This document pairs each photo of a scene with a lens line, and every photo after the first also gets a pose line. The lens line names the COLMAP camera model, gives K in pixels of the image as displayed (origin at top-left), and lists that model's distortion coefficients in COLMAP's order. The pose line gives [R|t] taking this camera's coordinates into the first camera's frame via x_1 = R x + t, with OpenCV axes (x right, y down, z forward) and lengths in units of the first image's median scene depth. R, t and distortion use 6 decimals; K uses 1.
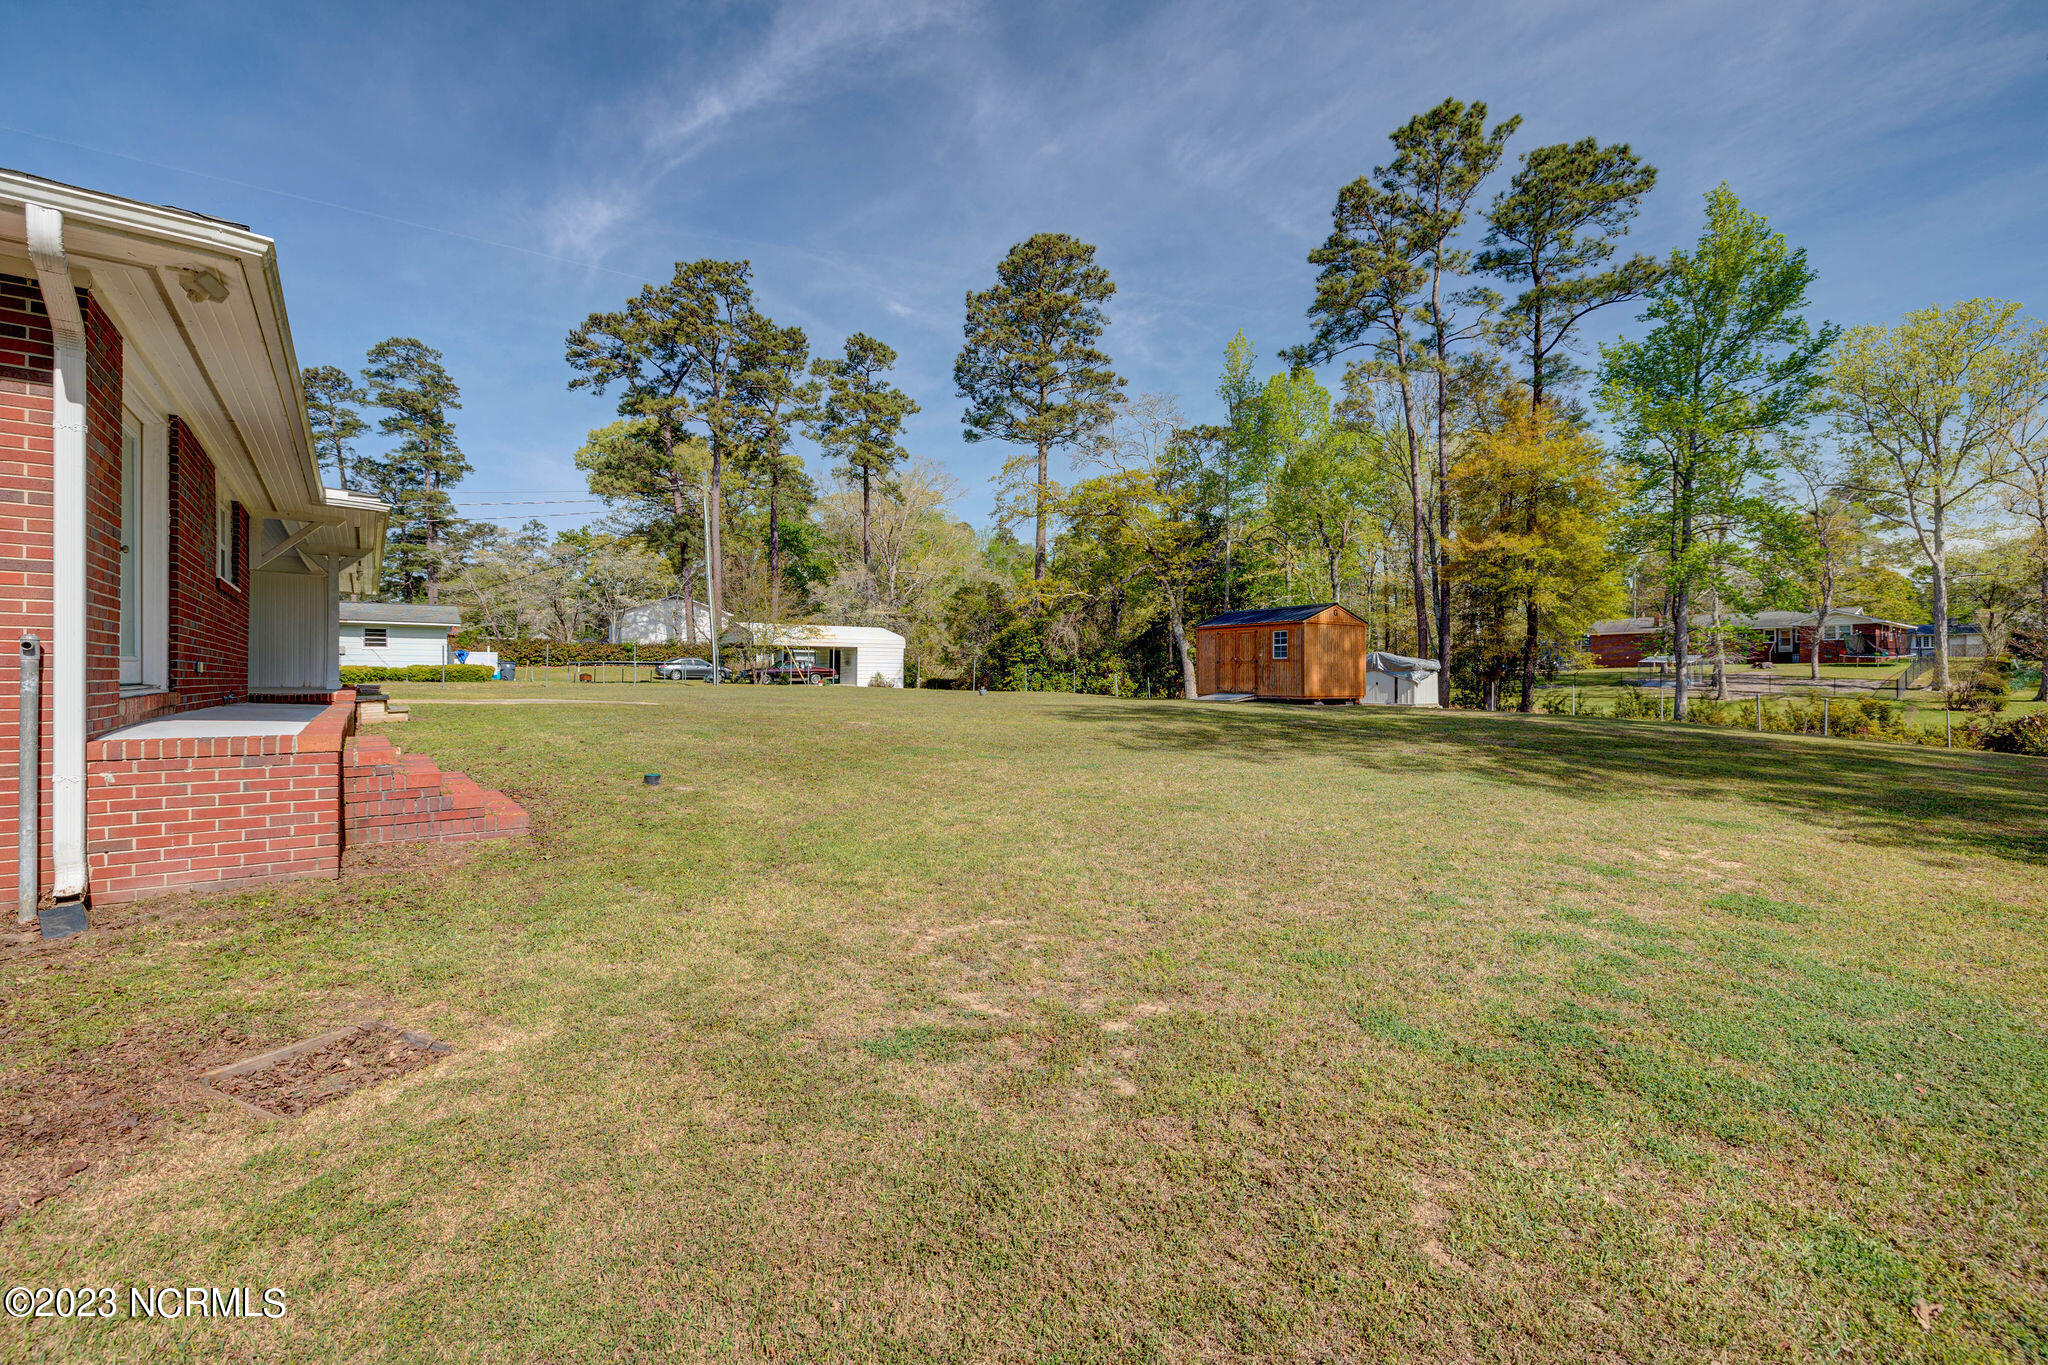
lens RADIAL K [[861.9, 0, 1024.0], [0, 861.9, 682.5], [0, 0, 1]] dist [0.000111, 0.000452]
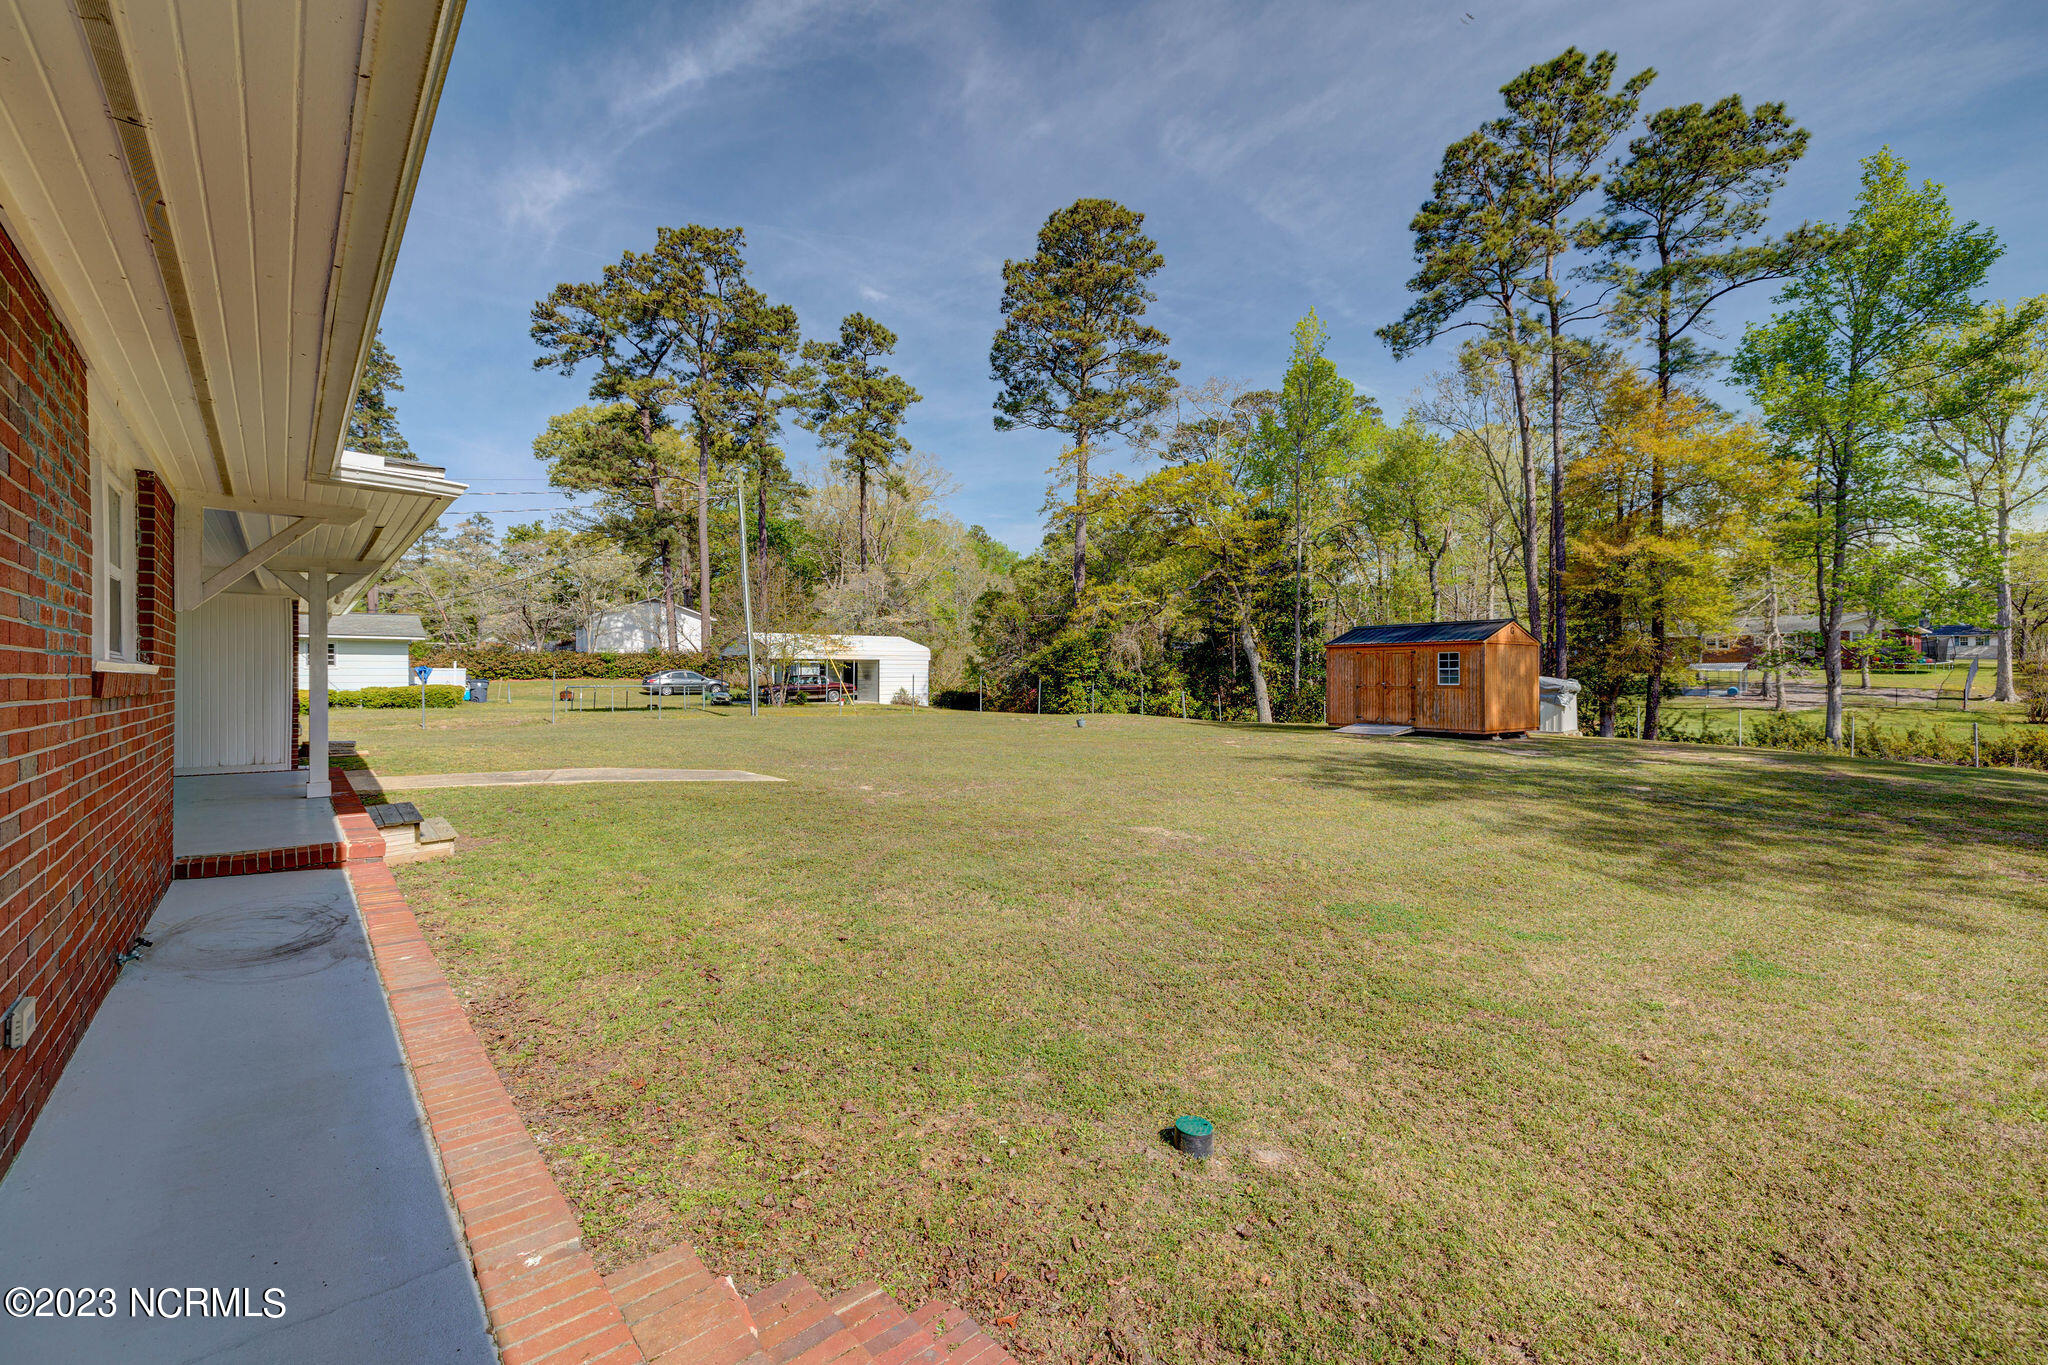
lens RADIAL K [[868.2, 0, 1020.1], [0, 868.2, 674.9], [0, 0, 1]] dist [-0.001008, -0.000391]
pose [[0.998753, -0.002577, 0.049848, -0.084427], [0.002913, 0.999974, -0.006668, -0.017324], [-0.049830, 0.006805, 0.998735, 0.092313]]
